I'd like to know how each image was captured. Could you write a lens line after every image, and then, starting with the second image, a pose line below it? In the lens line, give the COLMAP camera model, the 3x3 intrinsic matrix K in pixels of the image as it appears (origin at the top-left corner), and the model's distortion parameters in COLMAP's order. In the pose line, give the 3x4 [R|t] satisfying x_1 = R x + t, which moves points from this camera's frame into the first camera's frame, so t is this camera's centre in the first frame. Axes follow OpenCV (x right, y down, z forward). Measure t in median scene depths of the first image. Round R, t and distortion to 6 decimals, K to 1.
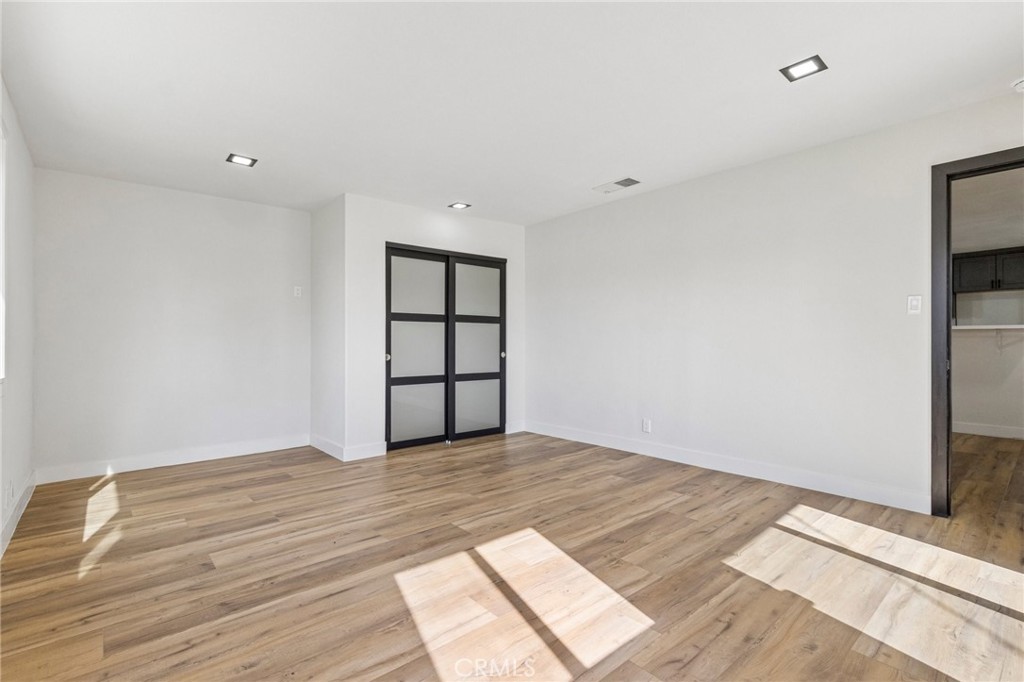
lens RADIAL K [[461.6, 0, 514.9], [0, 461.6, 342.0], [0, 0, 1]] dist [0.003863, -0.001070]
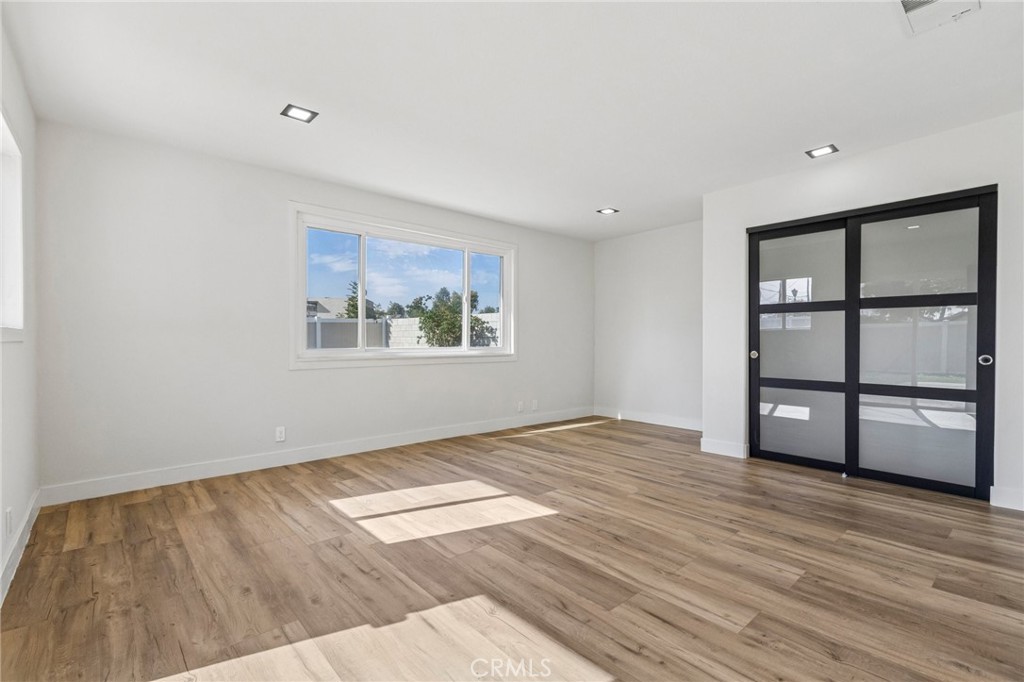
lens RADIAL K [[461.6, 0, 515.0], [0, 461.6, 340.4], [0, 0, 1]] dist [0.003863, -0.001070]
pose [[0.018876, 0.006245, -0.999802, 0.940770], [0.002477, 0.999977, 0.006293, -0.001672], [0.999819, -0.002595, 0.018860, 0.769690]]
